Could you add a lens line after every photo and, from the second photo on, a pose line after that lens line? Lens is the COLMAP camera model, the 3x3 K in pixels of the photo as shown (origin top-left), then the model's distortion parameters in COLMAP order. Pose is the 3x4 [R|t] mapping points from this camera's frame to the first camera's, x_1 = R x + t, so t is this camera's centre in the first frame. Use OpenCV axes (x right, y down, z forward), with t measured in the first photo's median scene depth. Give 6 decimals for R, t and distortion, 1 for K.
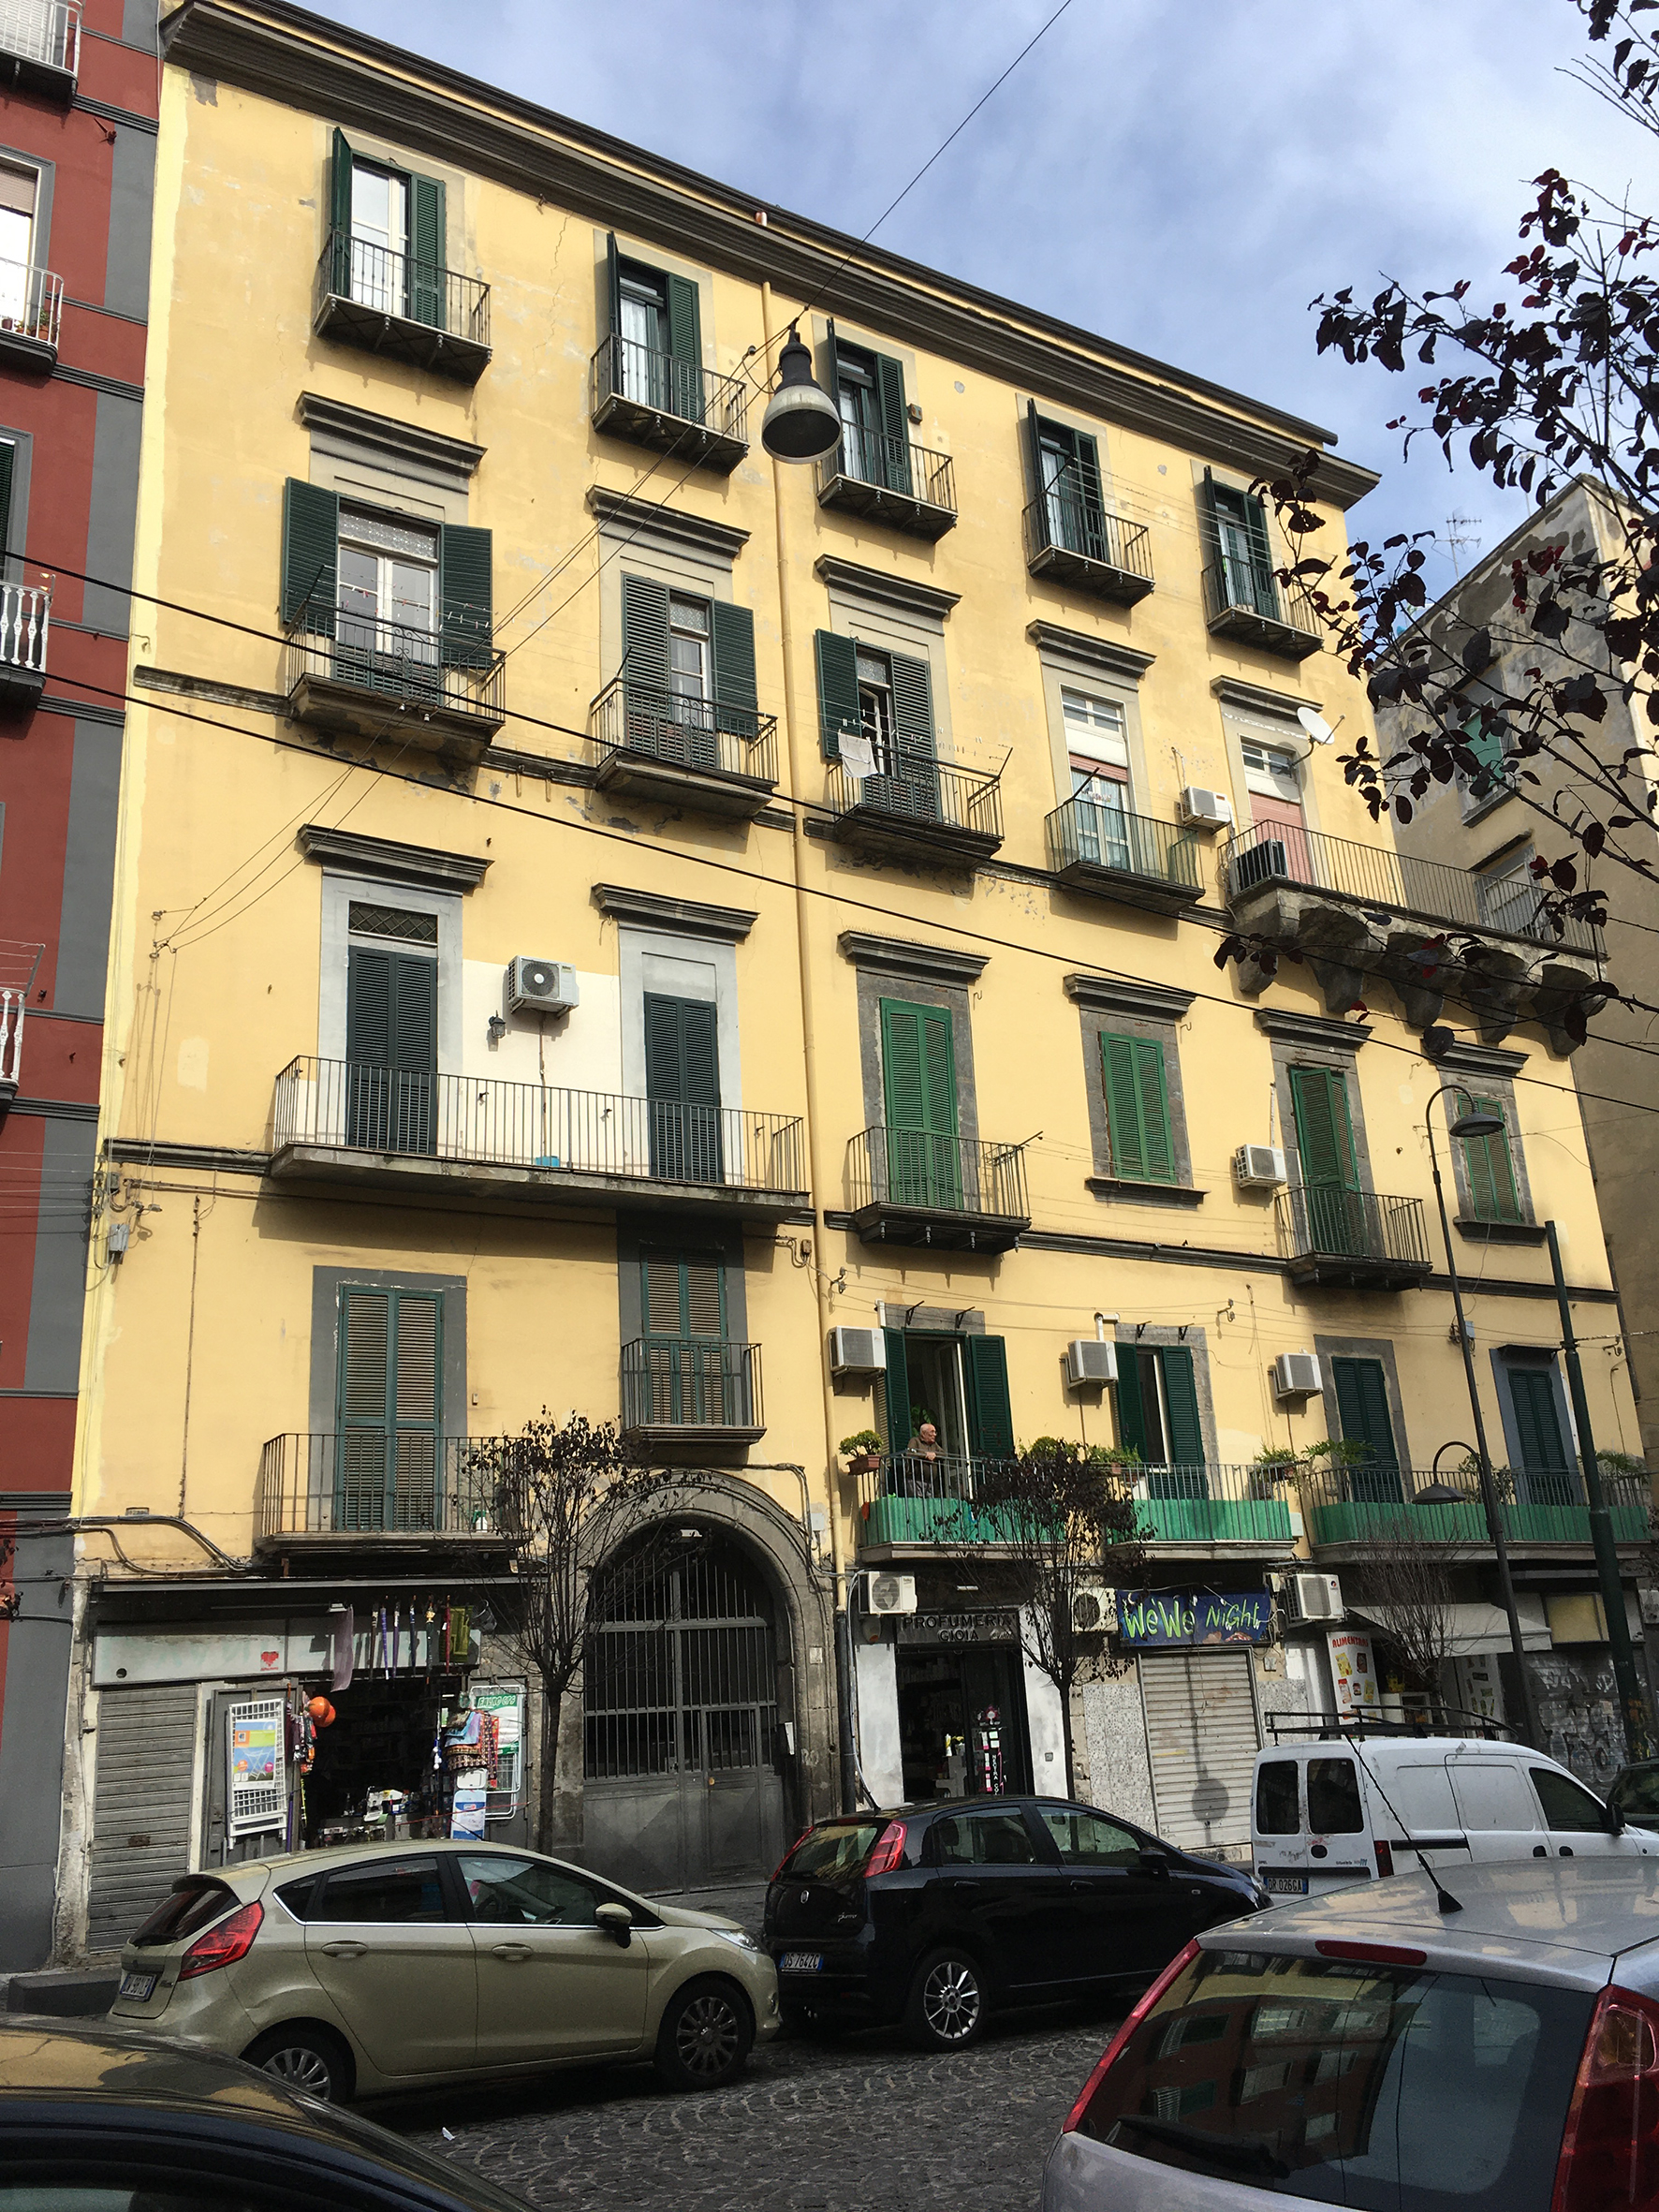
lens RADIAL K [[1888.3, 0, 835.6], [0, 1888.3, 1112.6], [0, 0, 1]] dist [0.067729, -0.086953]
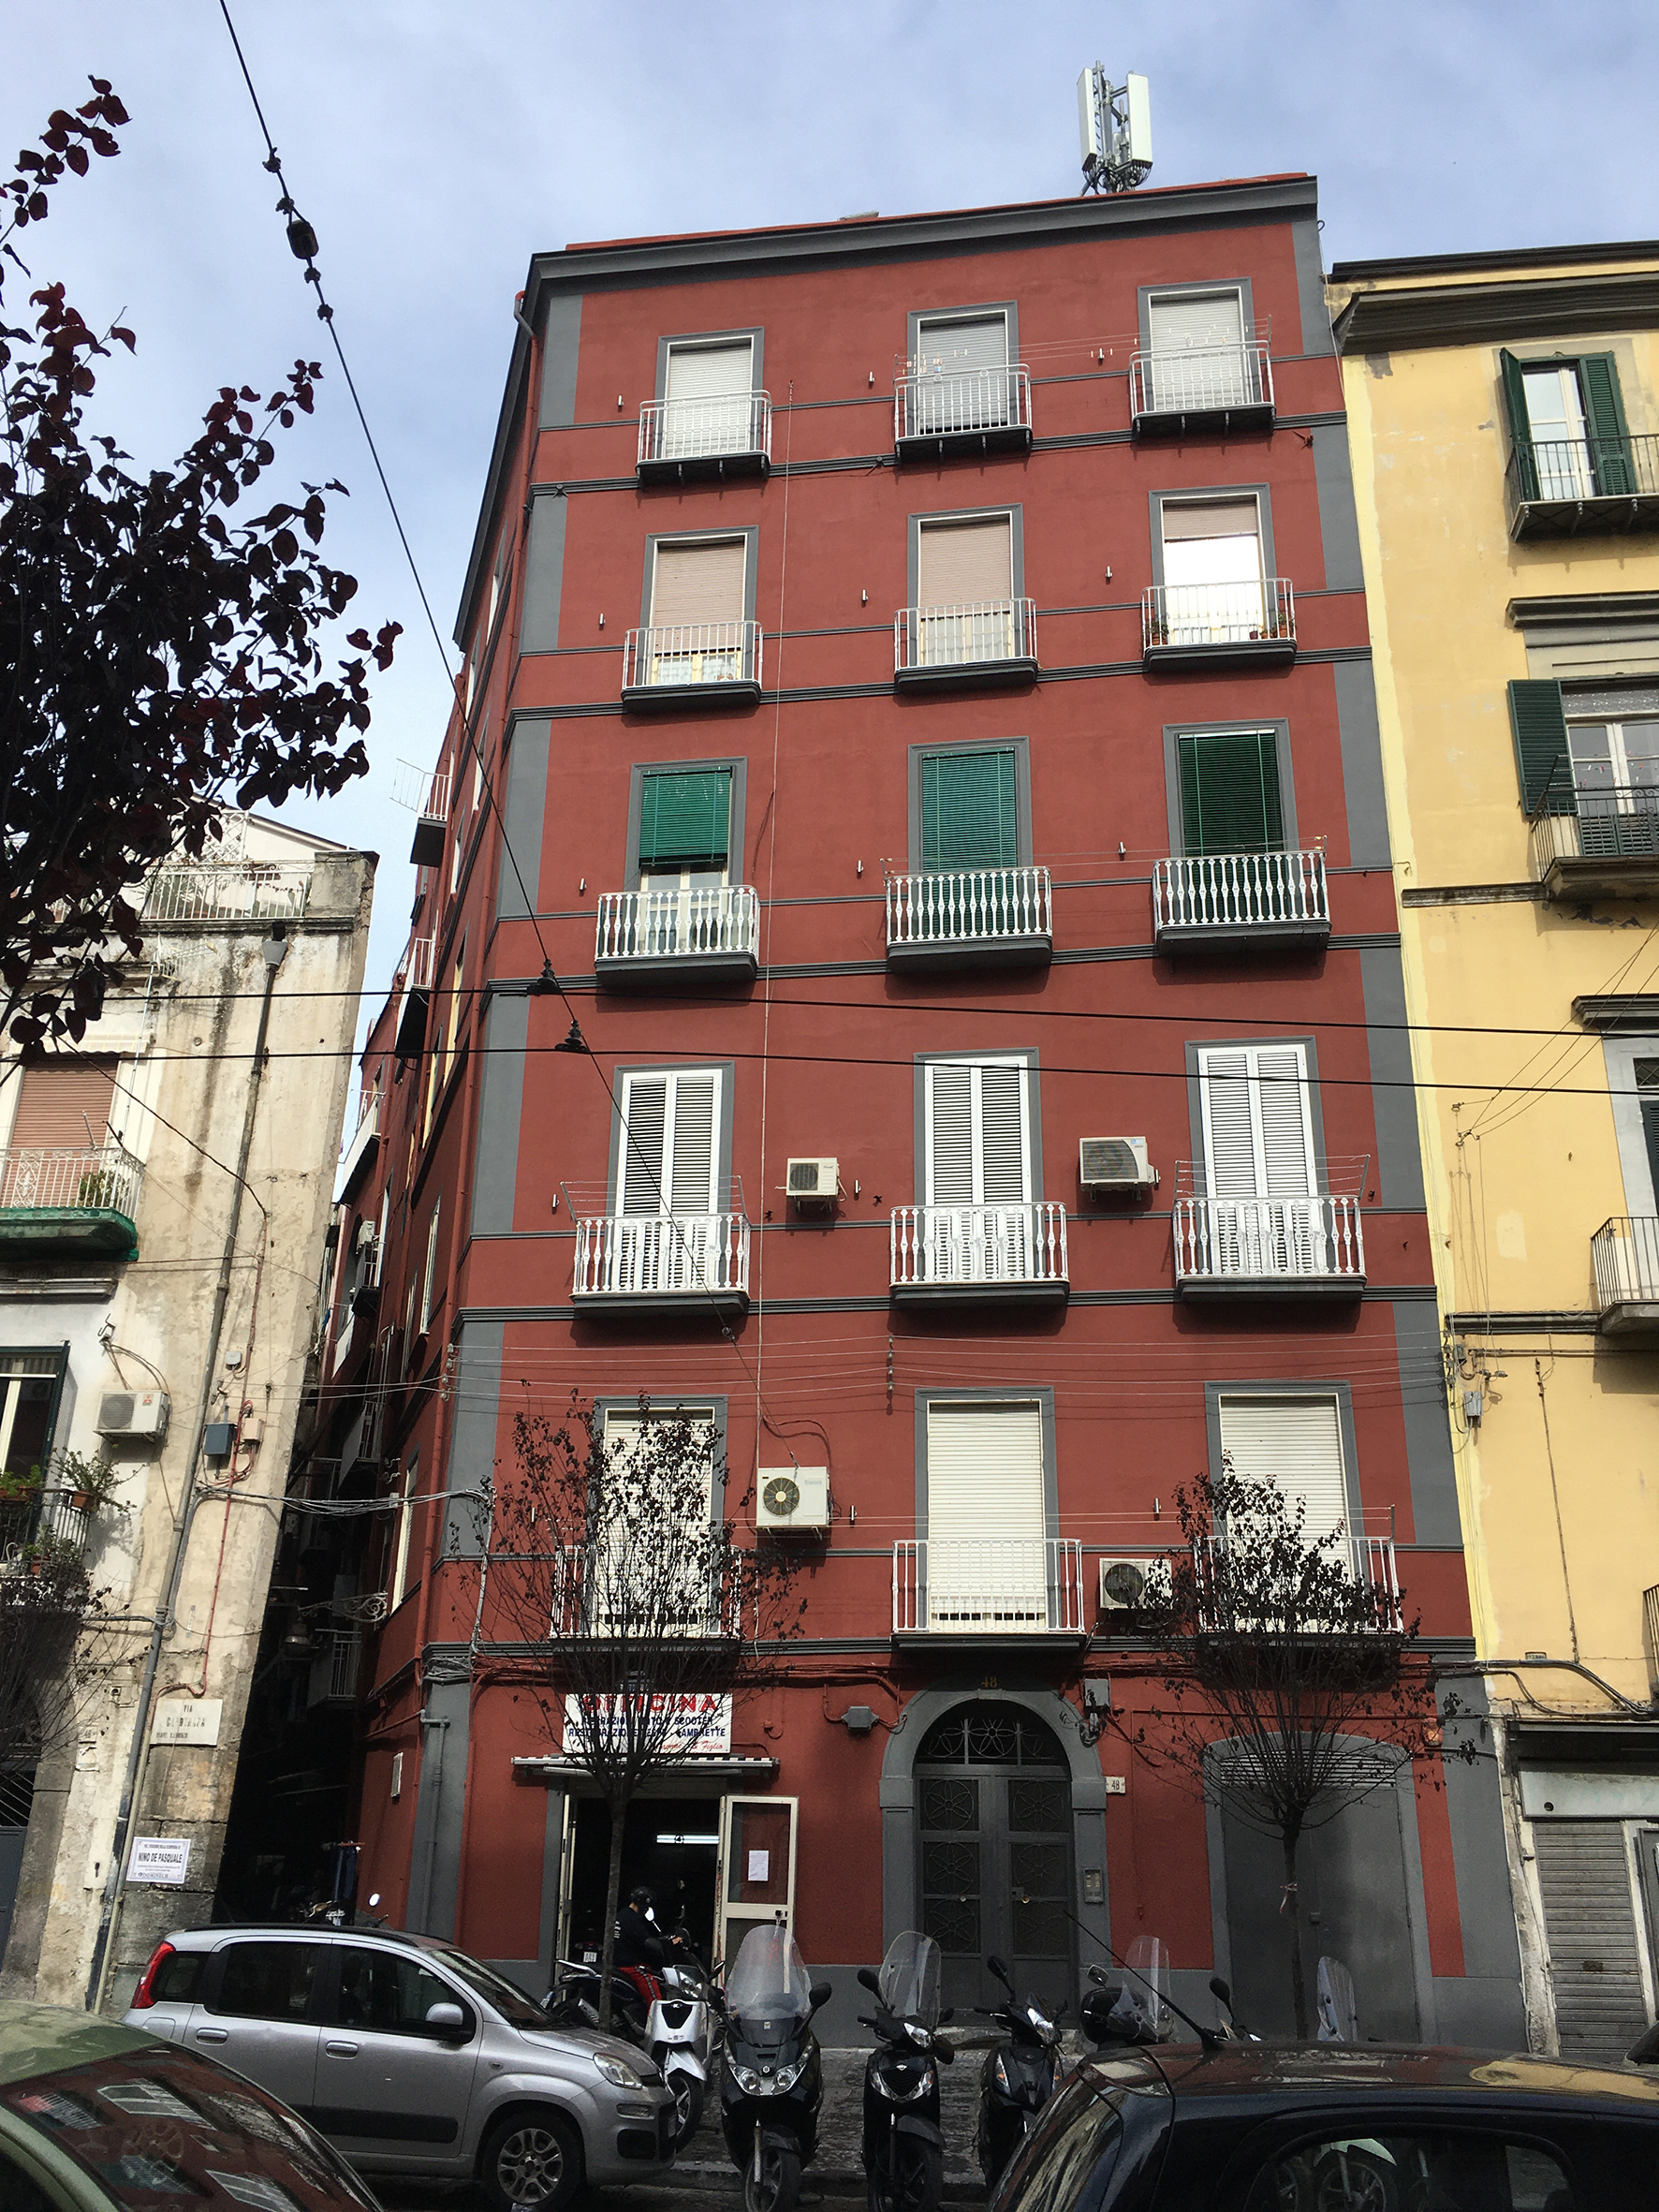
lens RADIAL K [[1888.3, 0, 830.8], [0, 1888.3, 1113.4], [0, 0, 1]] dist [0.067729, -0.086953]
pose [[0.784353, -0.163118, -0.598484, 0.021319], [0.129082, 0.986606, -0.099731, -0.038053], [0.606736, 0.000971, 0.794903, -0.108833]]
